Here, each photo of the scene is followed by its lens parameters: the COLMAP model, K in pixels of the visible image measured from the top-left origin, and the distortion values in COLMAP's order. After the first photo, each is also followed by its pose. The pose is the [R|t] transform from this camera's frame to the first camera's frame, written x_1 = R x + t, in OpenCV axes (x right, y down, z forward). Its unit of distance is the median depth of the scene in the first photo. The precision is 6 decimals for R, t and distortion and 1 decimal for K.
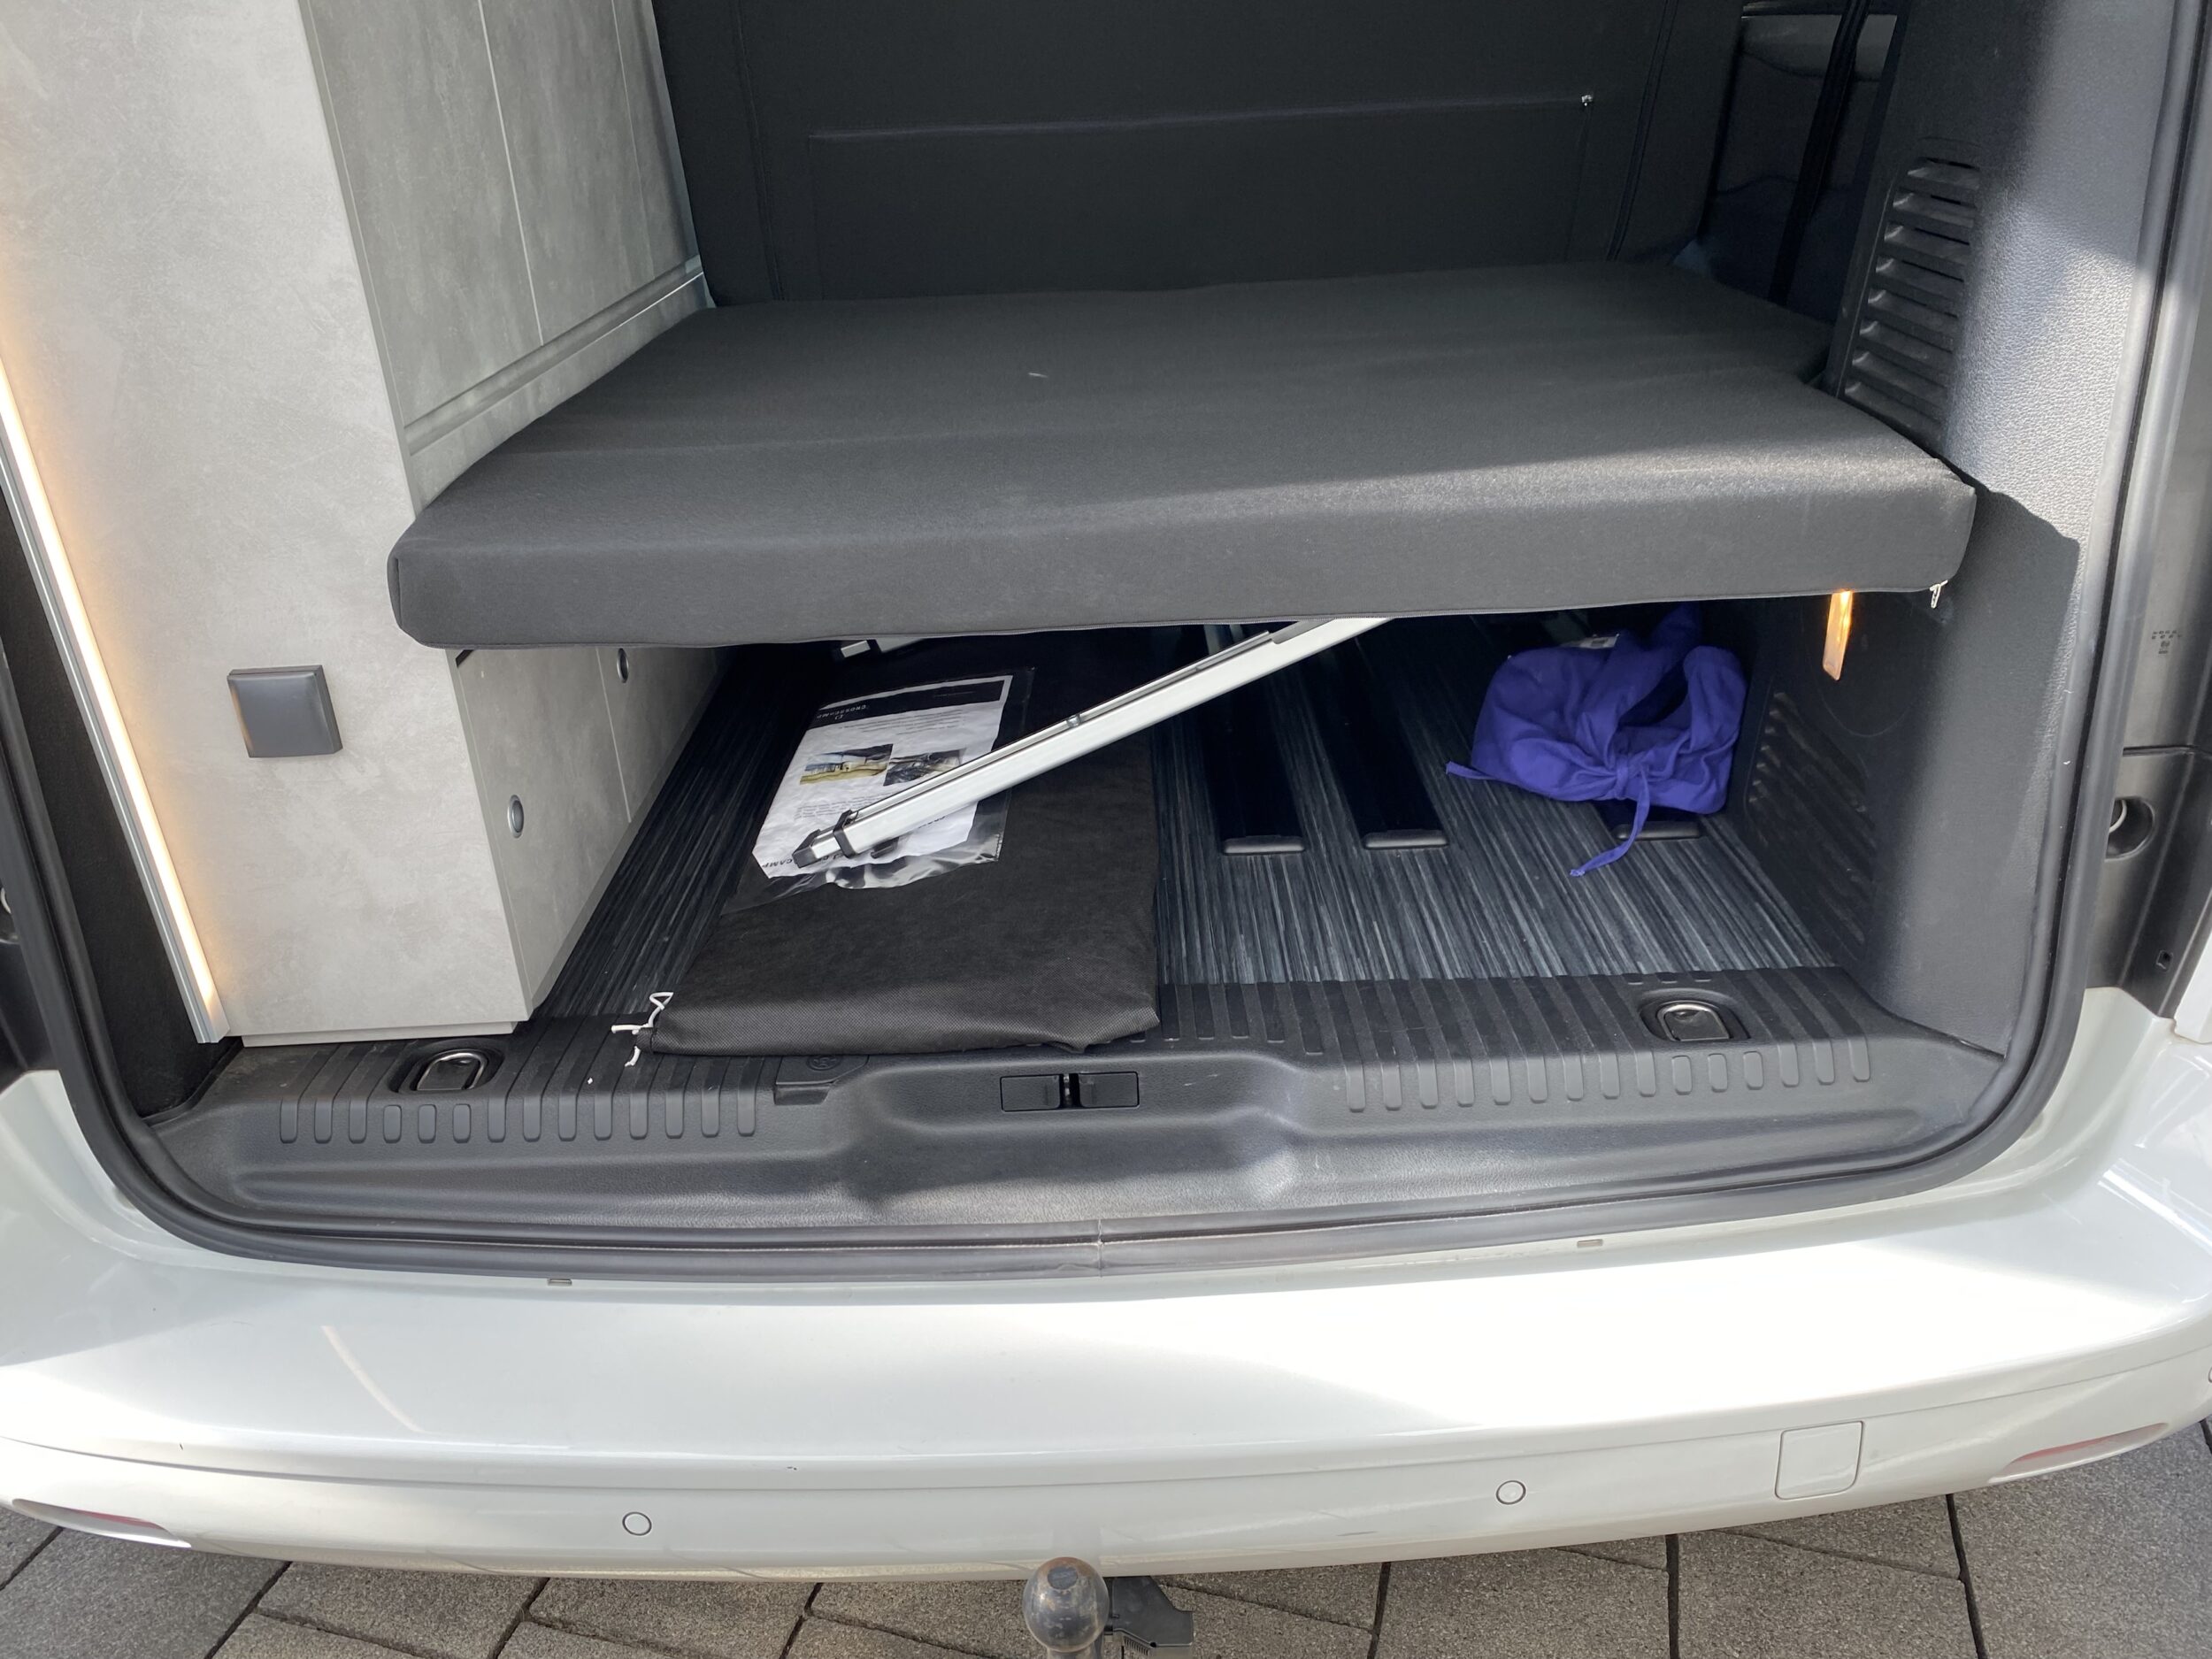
lens RADIAL K [[1715.9, 0, 1106.0], [0, 1715.9, 829.5], [0, 0, 1]] dist [0.081559, -0.083050]
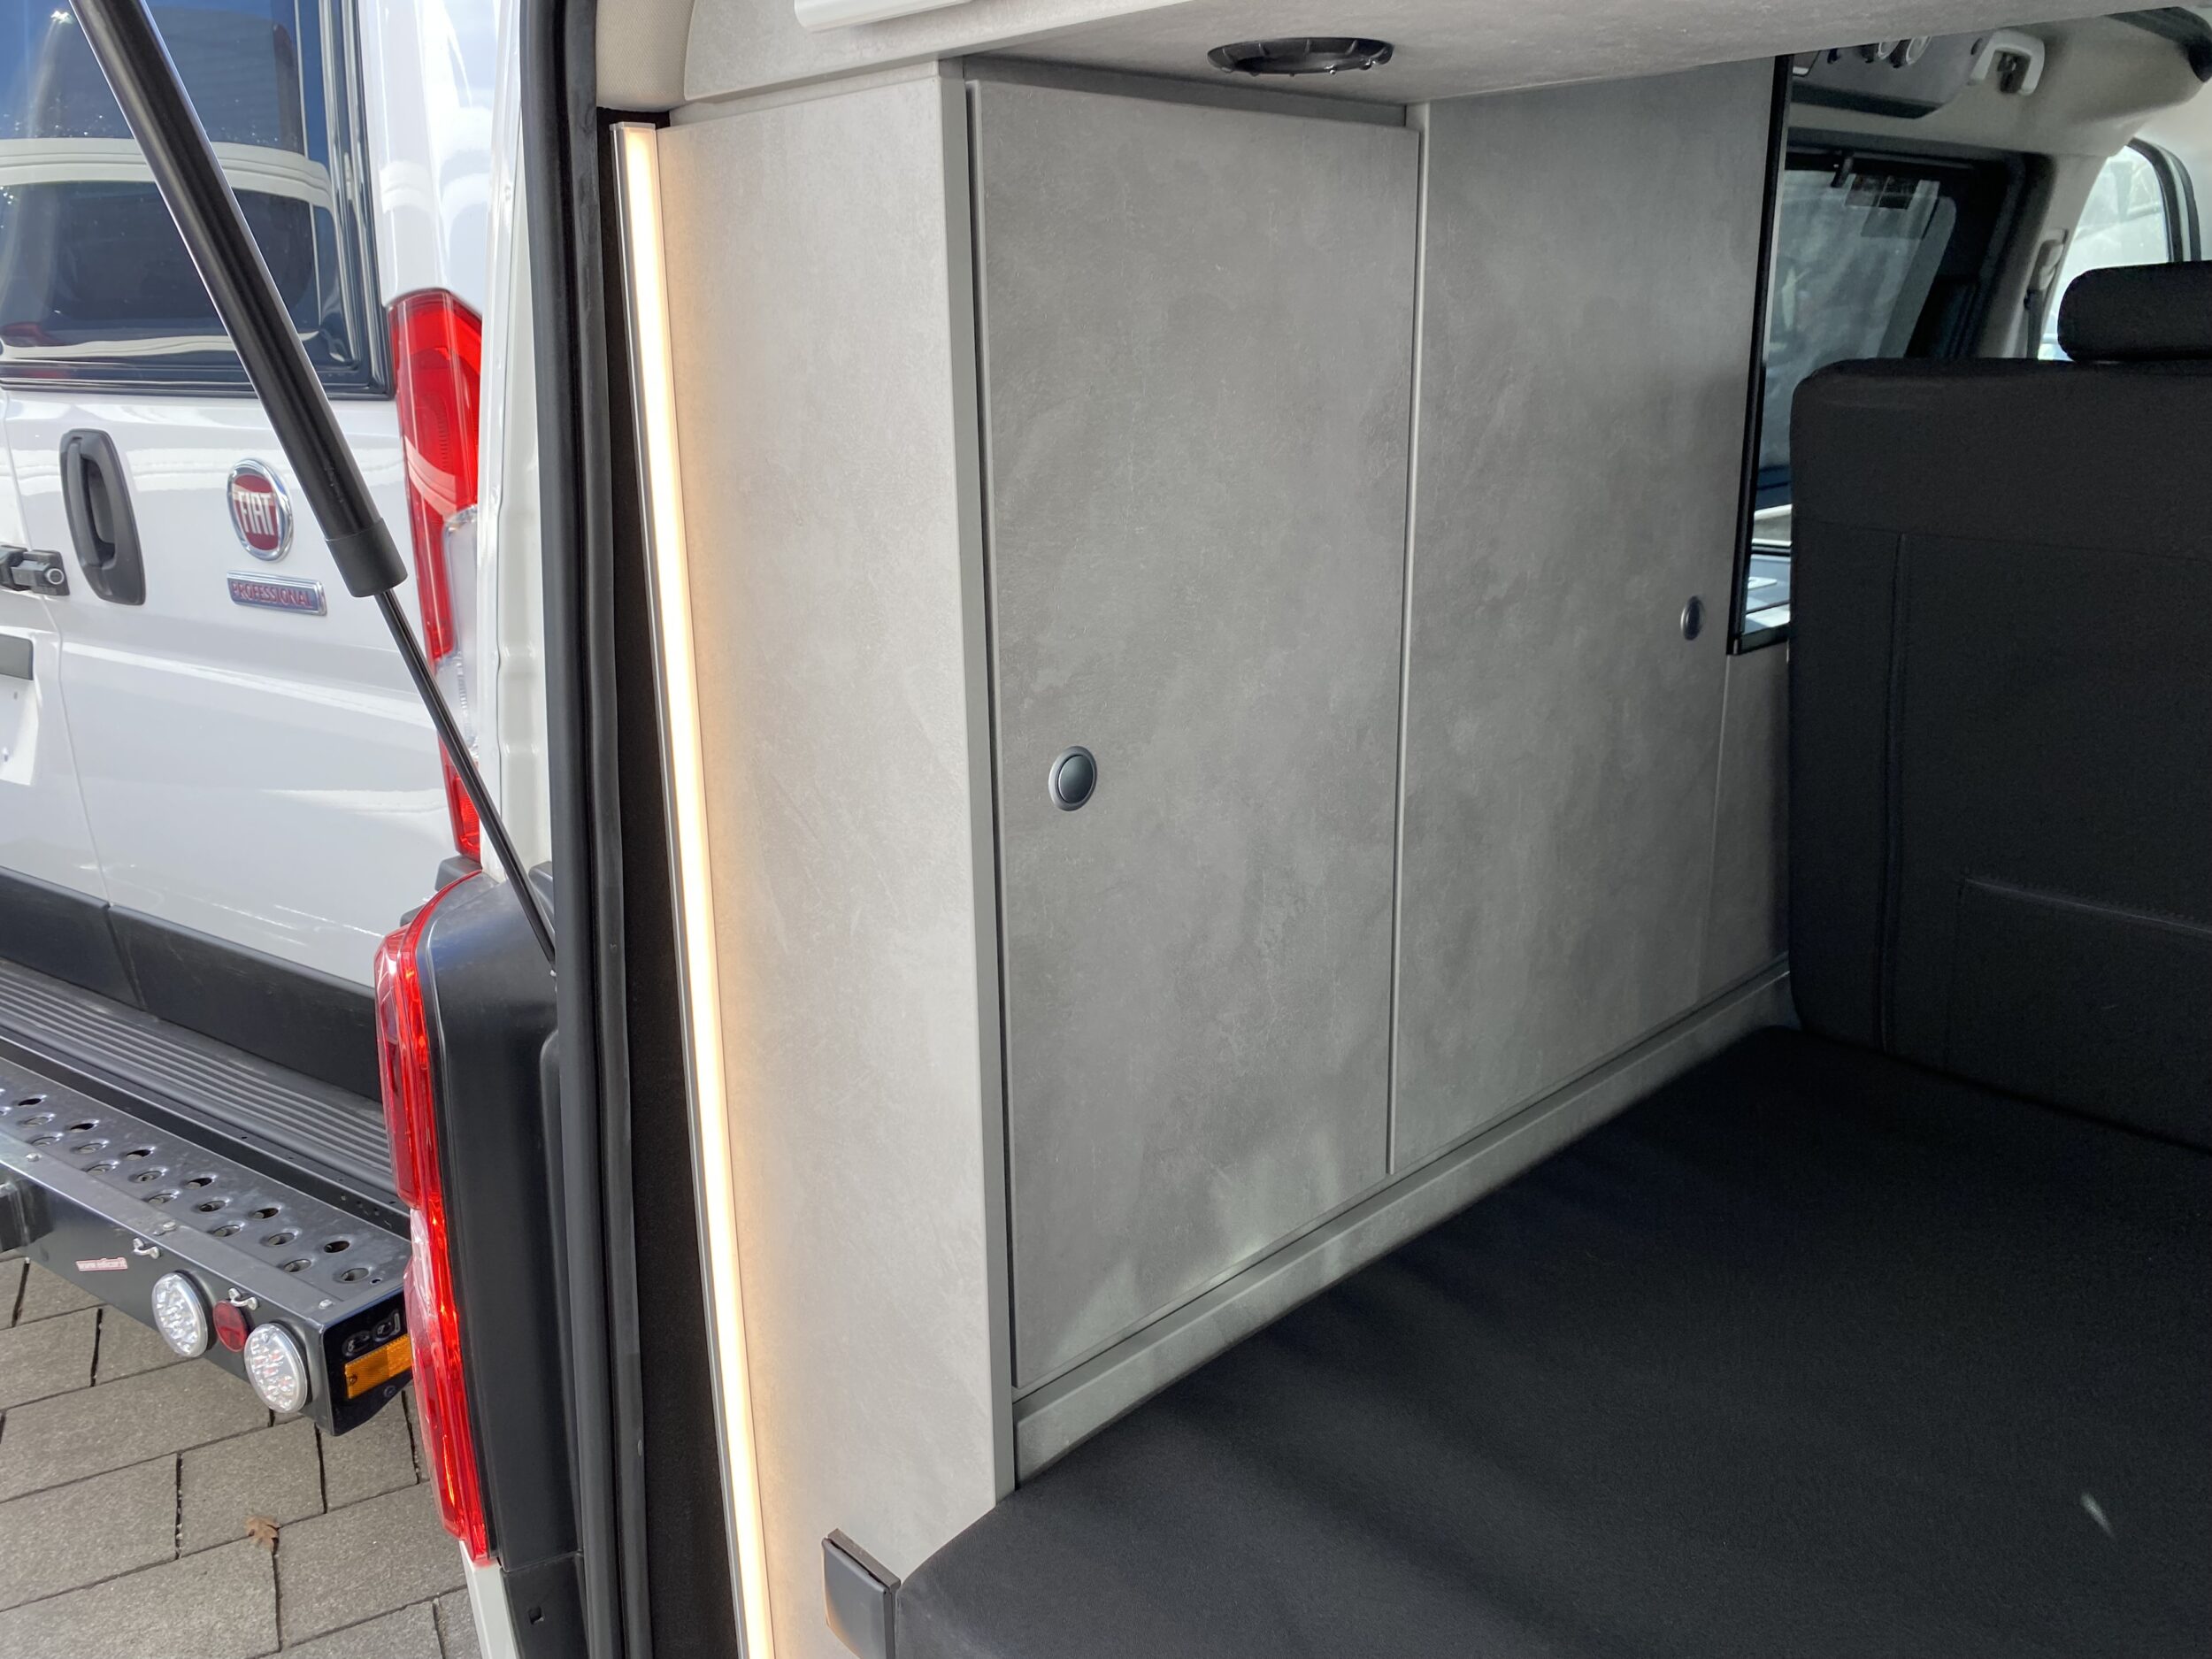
lens RADIAL K [[1713.3, 0, 1093.6], [0, 1713.3, 798.0], [0, 0, 1]] dist [-0.001467, -0.007981]
pose [[0.686522, 0.238726, -0.686803, 0.082681], [-0.322235, 0.946634, 0.006937, -0.439459], [0.651807, 0.216549, 0.726811, 0.343645]]
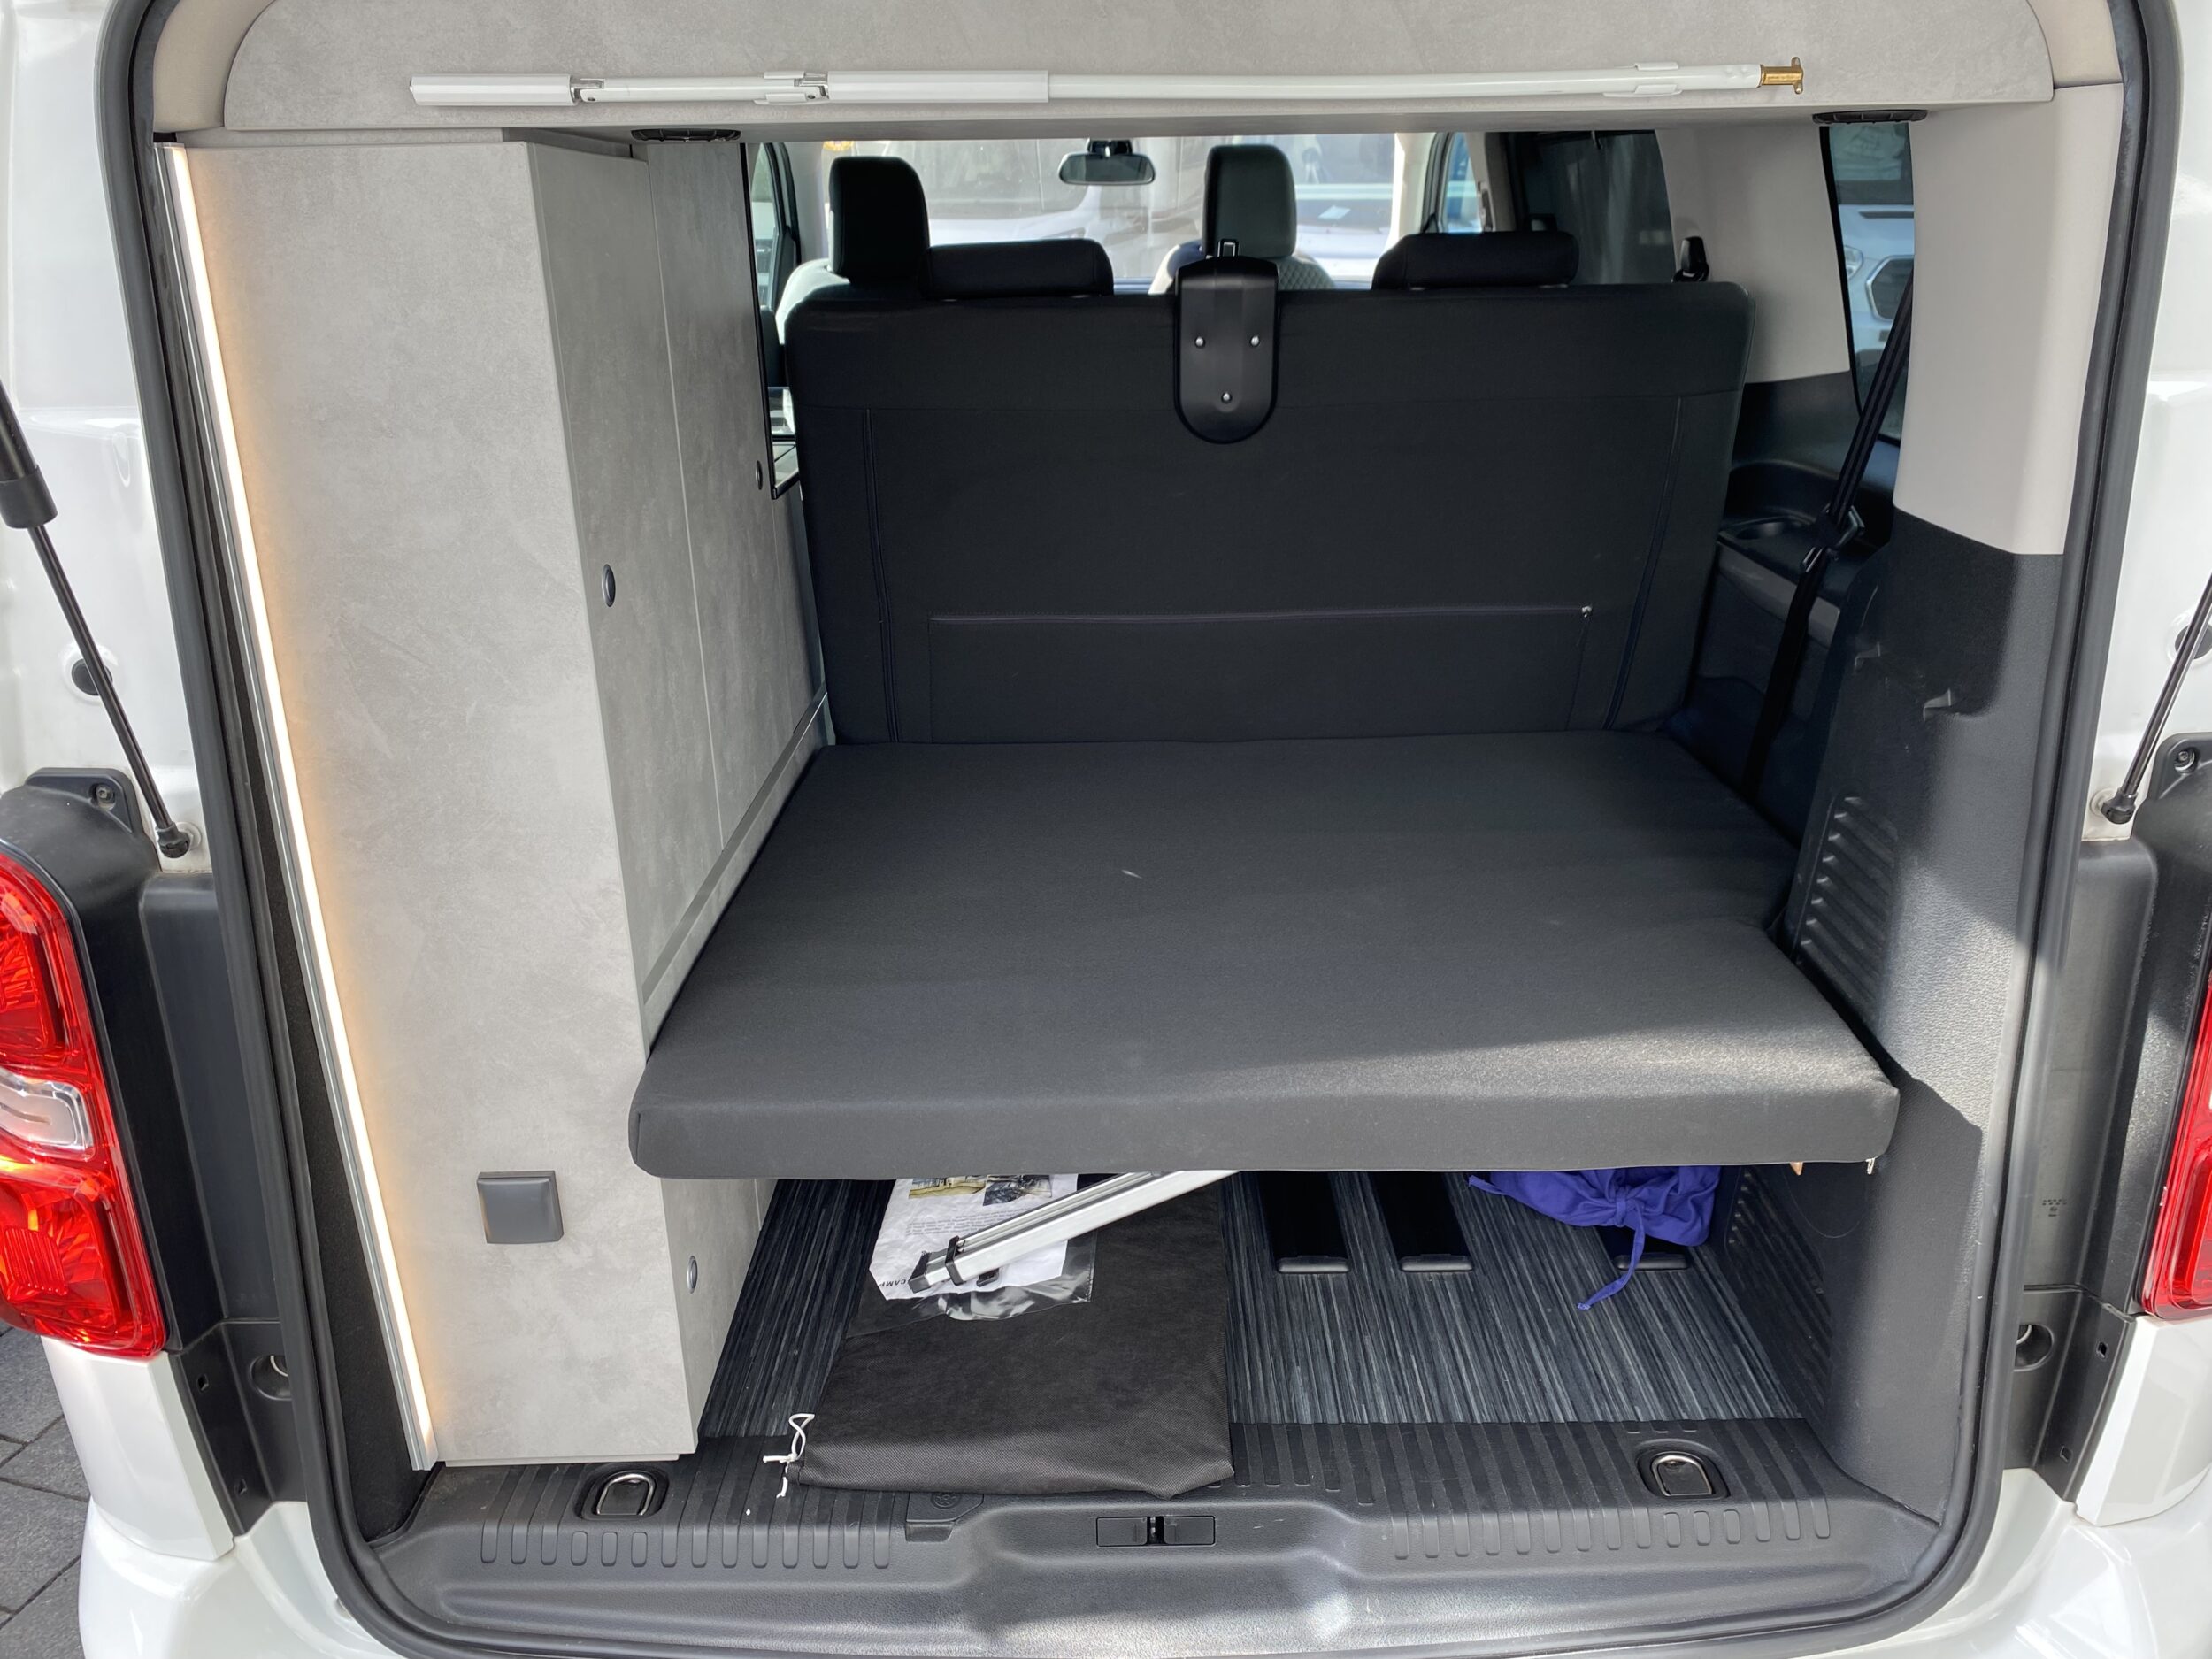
lens RADIAL K [[1726.5, 0, 1138.1], [0, 1726.5, 835.7], [0, 0, 1]] dist [0.000998, 0.052580]
pose [[0.999445, 0.026418, 0.020273, -0.068205], [-0.024516, 0.995738, -0.088909, -0.208603], [-0.022535, 0.088362, 0.995833, -0.208622]]
